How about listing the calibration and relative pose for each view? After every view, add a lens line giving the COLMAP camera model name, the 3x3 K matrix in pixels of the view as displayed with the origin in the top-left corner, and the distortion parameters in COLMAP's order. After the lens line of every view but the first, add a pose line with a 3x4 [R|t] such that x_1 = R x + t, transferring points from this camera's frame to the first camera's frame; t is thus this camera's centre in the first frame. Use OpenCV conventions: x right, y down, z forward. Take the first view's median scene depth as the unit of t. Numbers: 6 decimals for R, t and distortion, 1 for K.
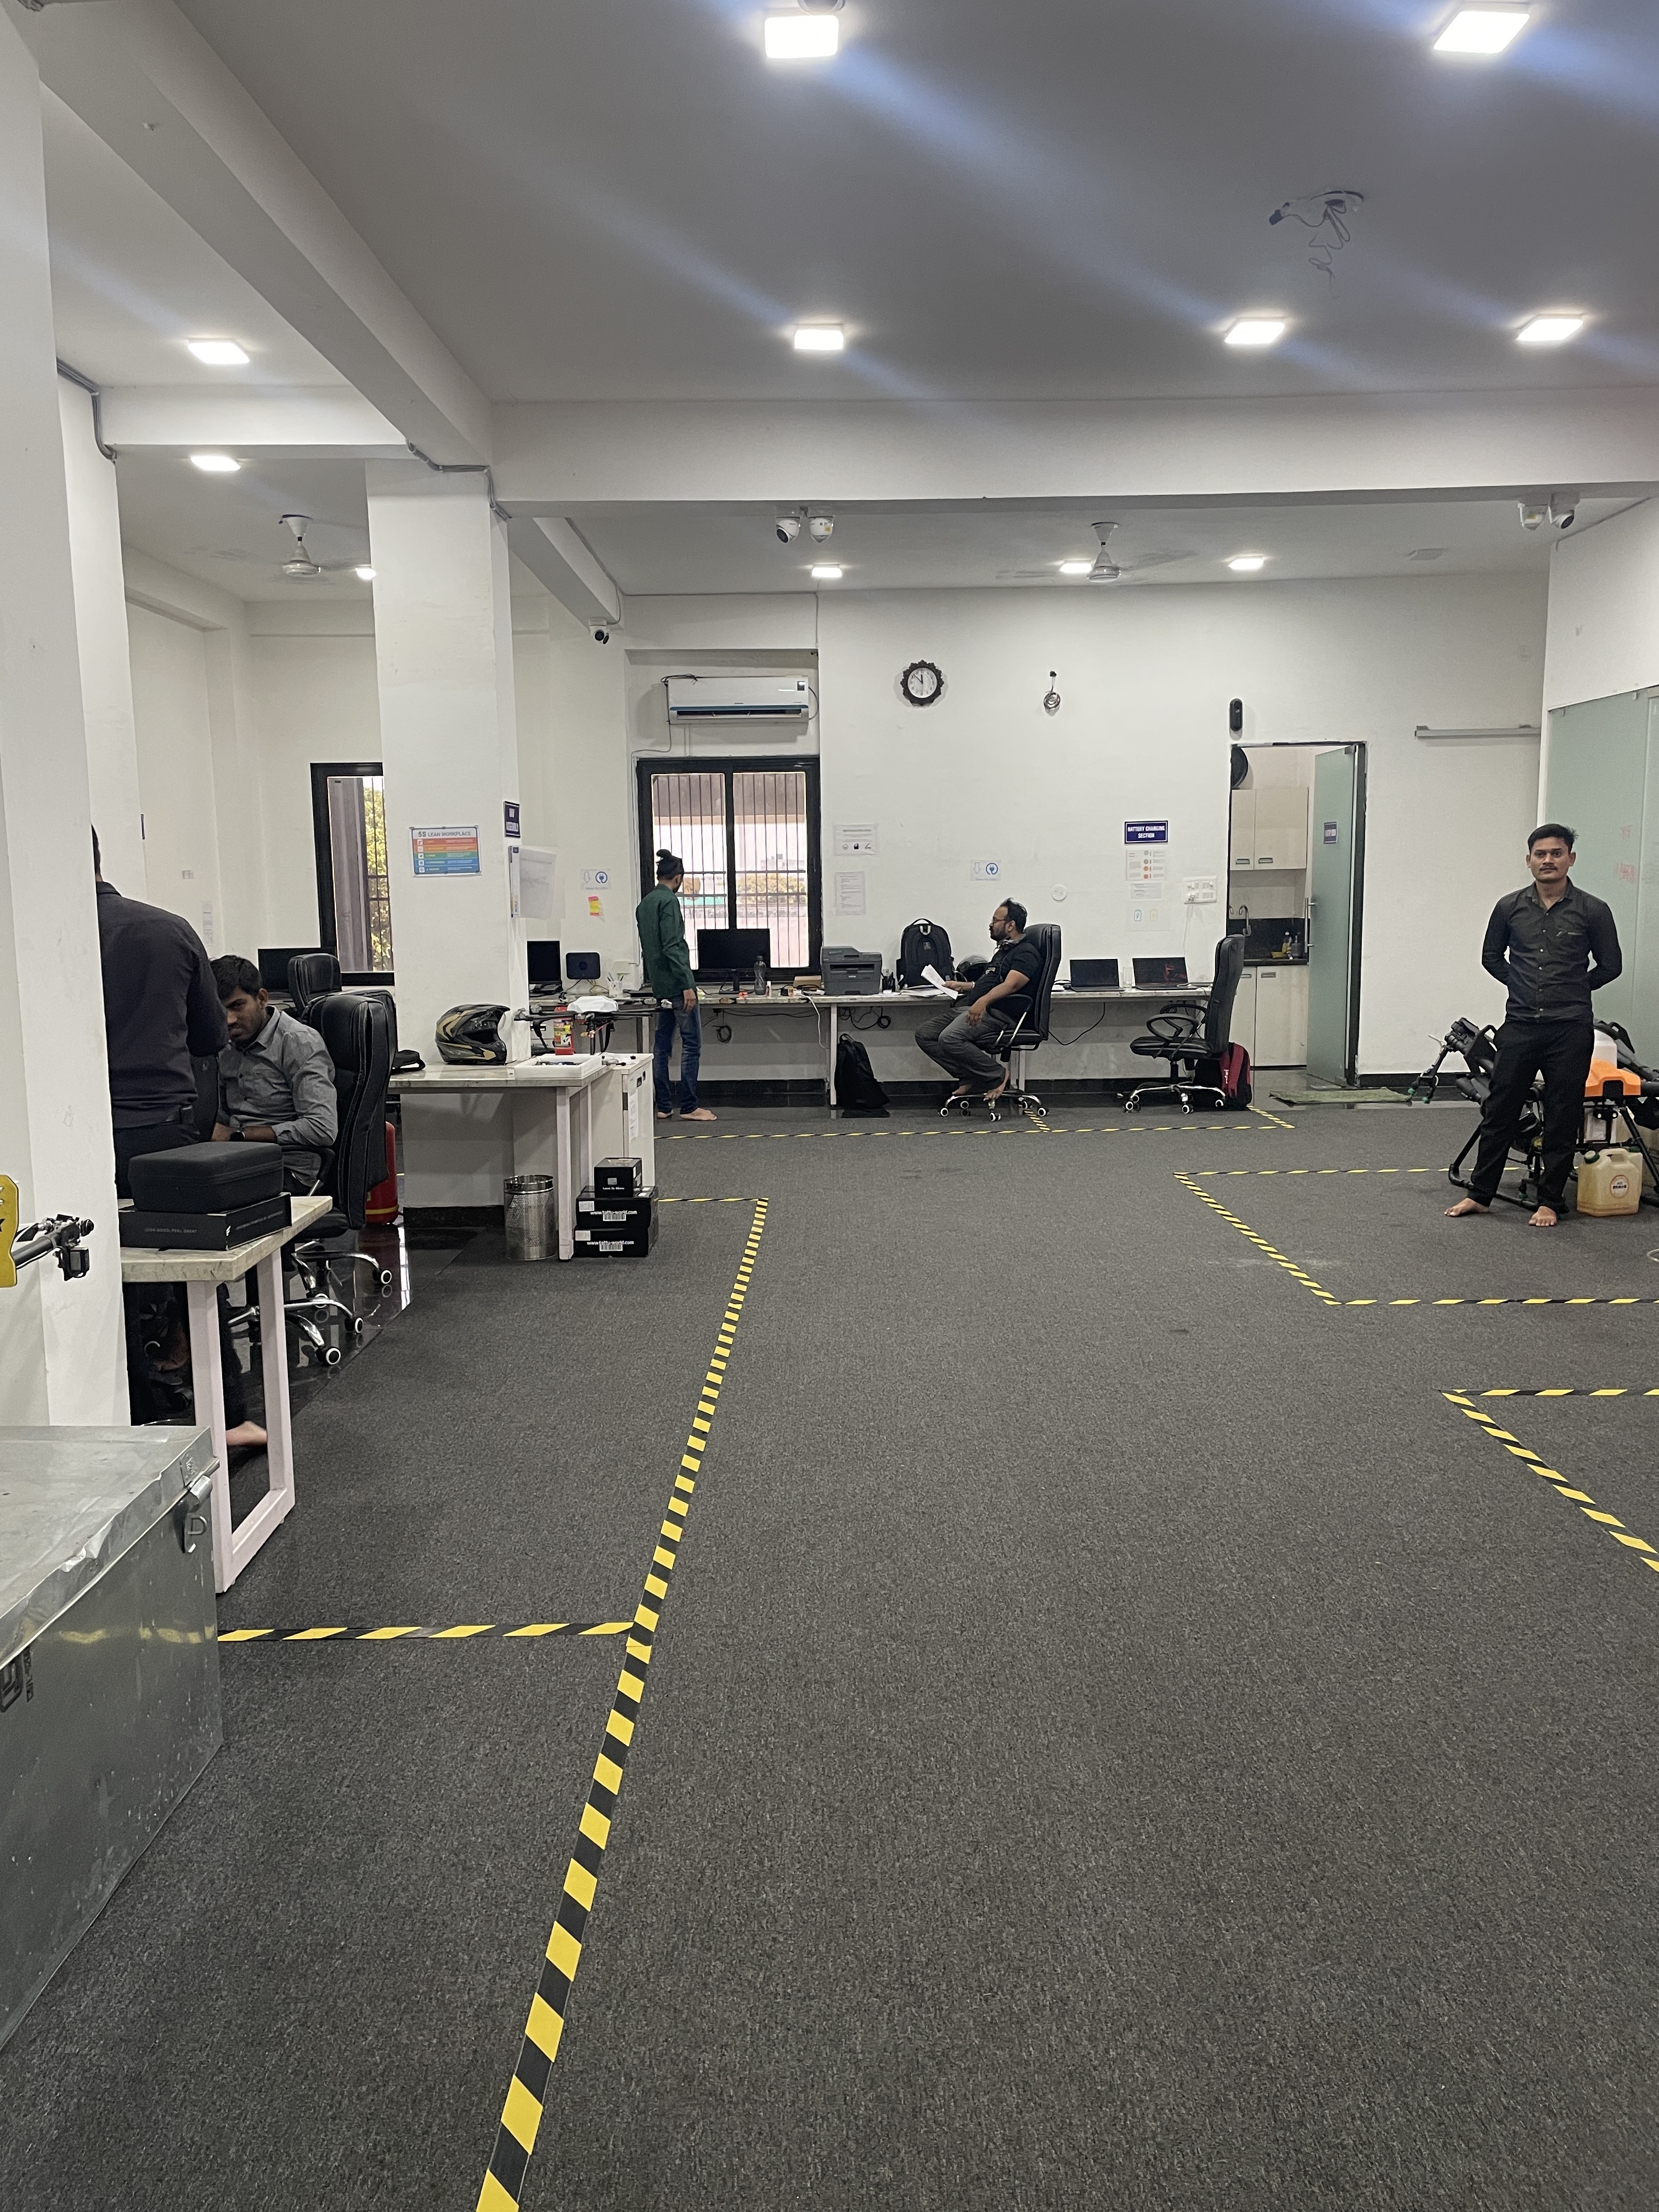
lens RADIAL K [[1674.6, 0, 829.5], [0, 1674.6, 1106.0], [0, 0, 1]] dist [0.083313, -0.094630]
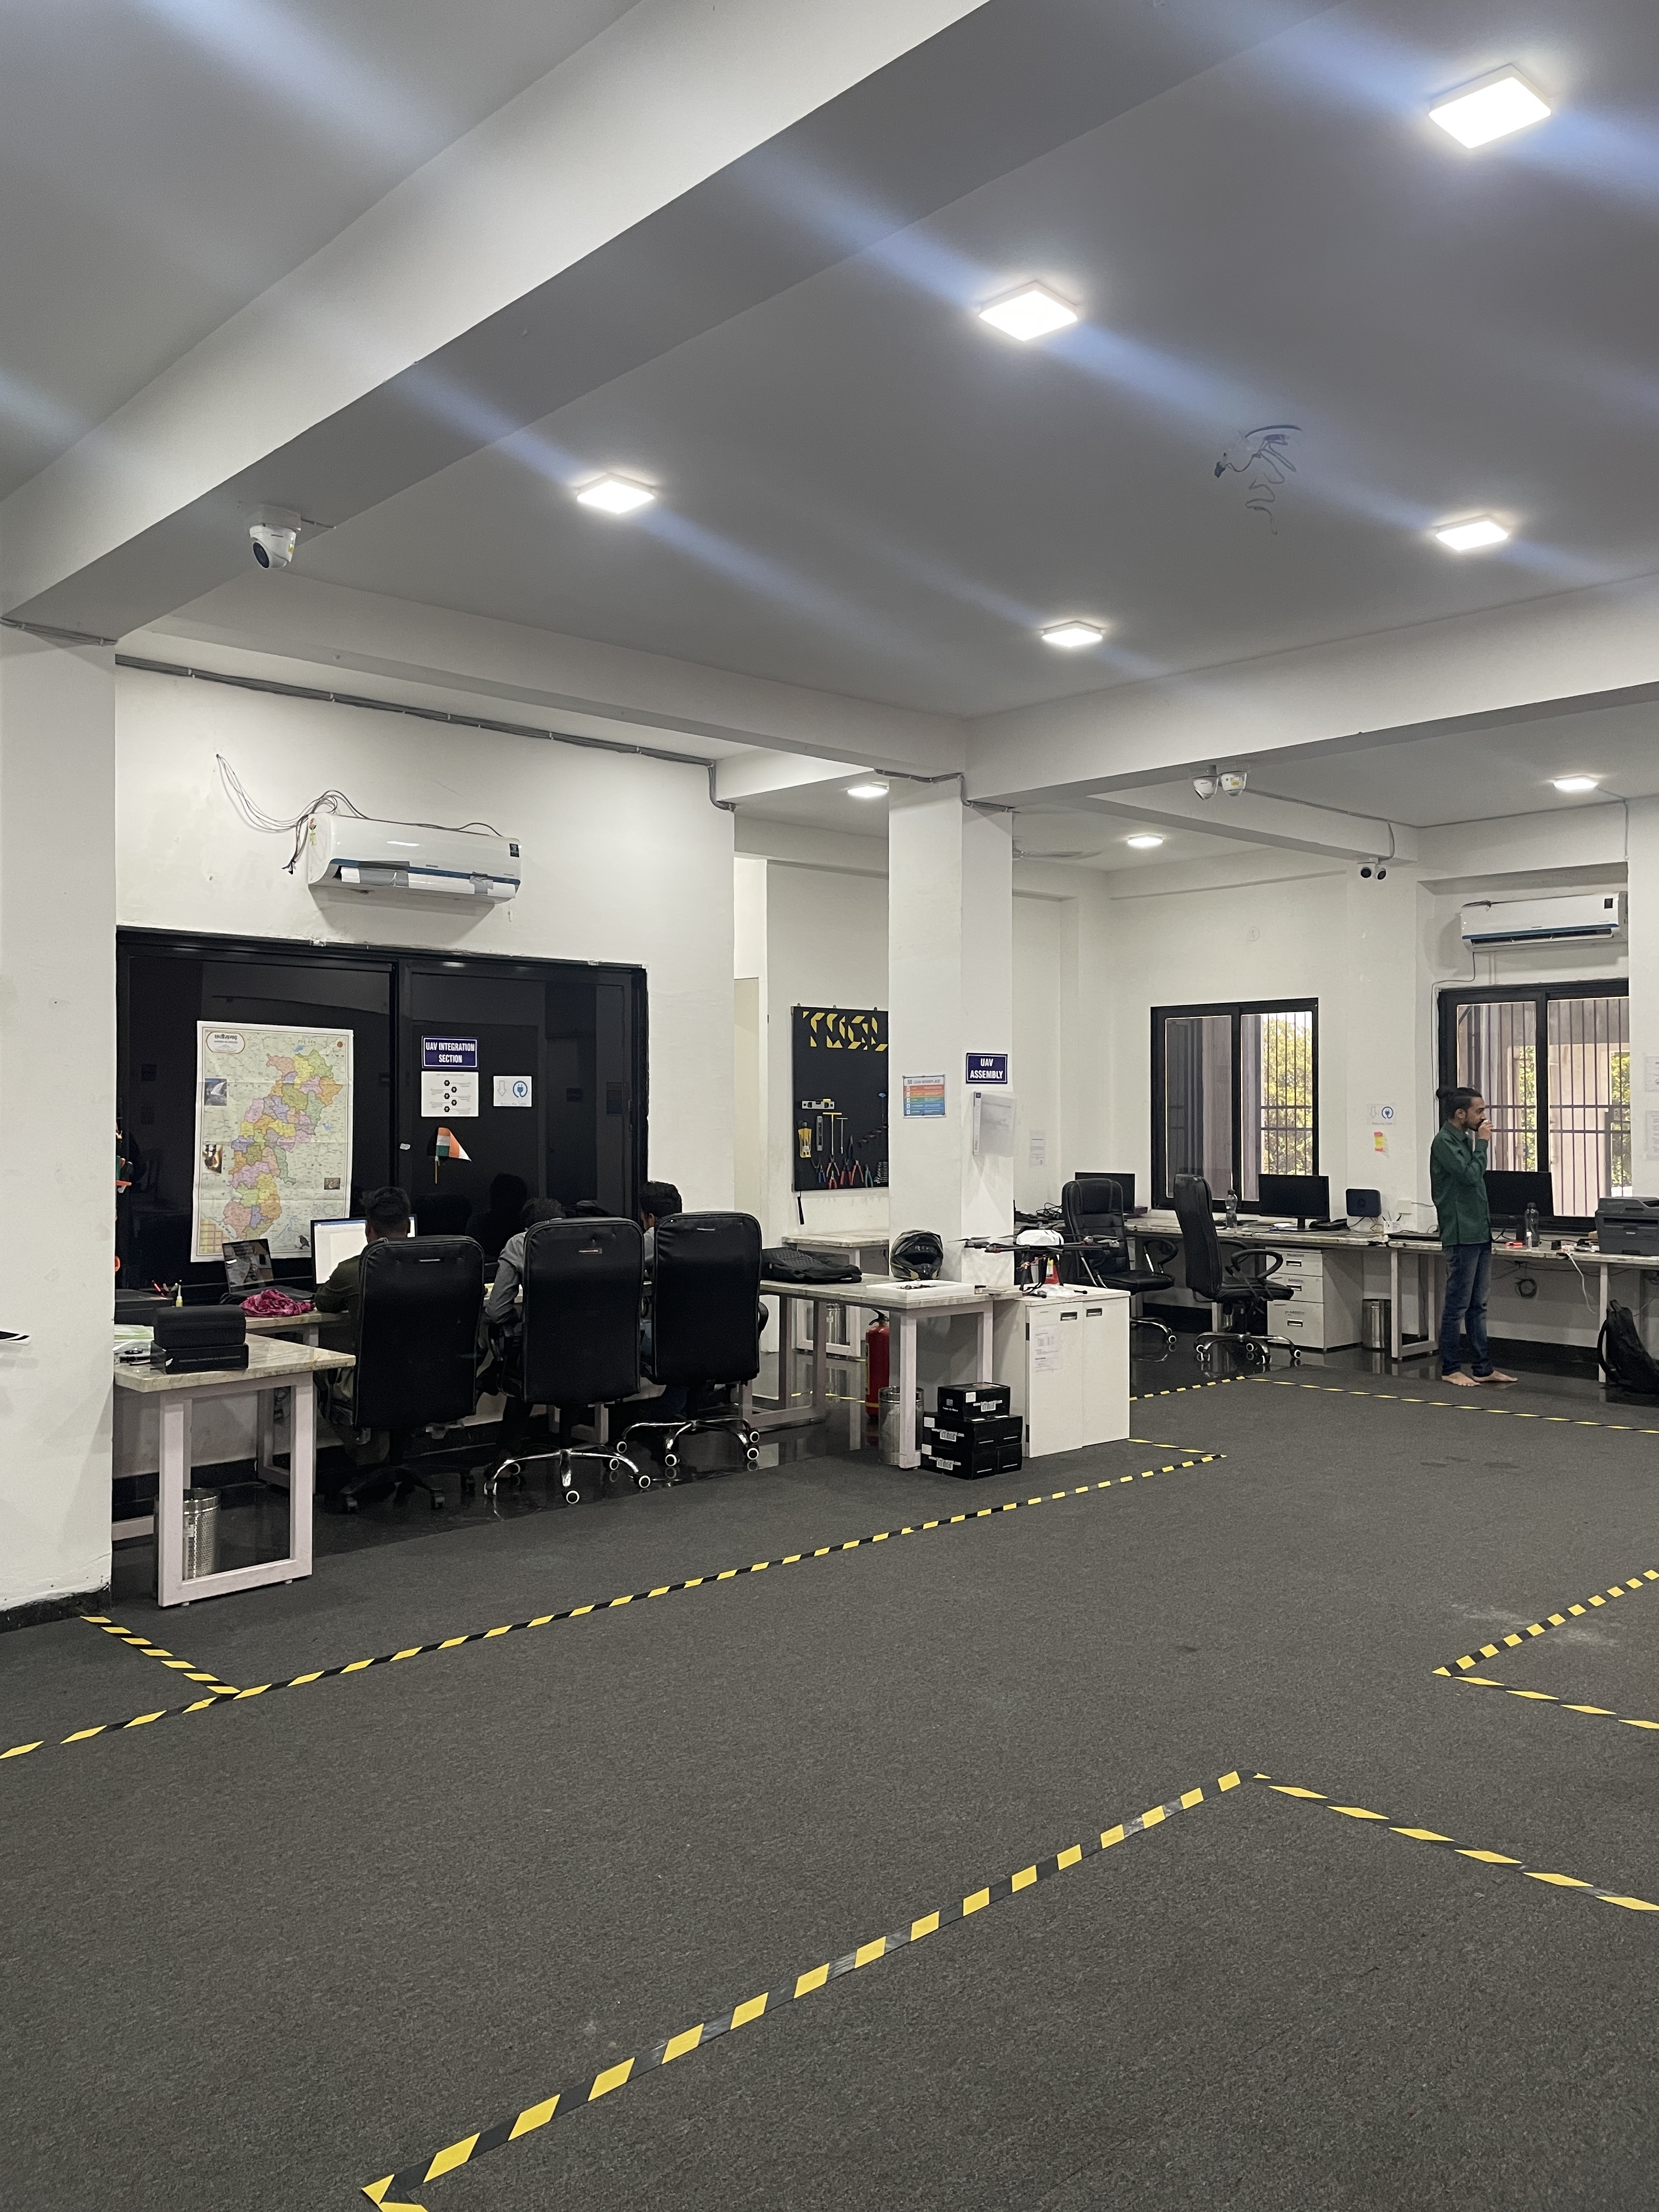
lens RADIAL K [[1696.6, 0, 829.1], [0, 1696.6, 1067.8], [0, 0, 1]] dist [0.075327, -0.104568]
pose [[0.688300, -0.003250, -0.725419, 0.369618], [-0.103866, 0.989245, -0.102983, -0.028481], [0.717952, 0.146230, 0.680560, 0.103316]]
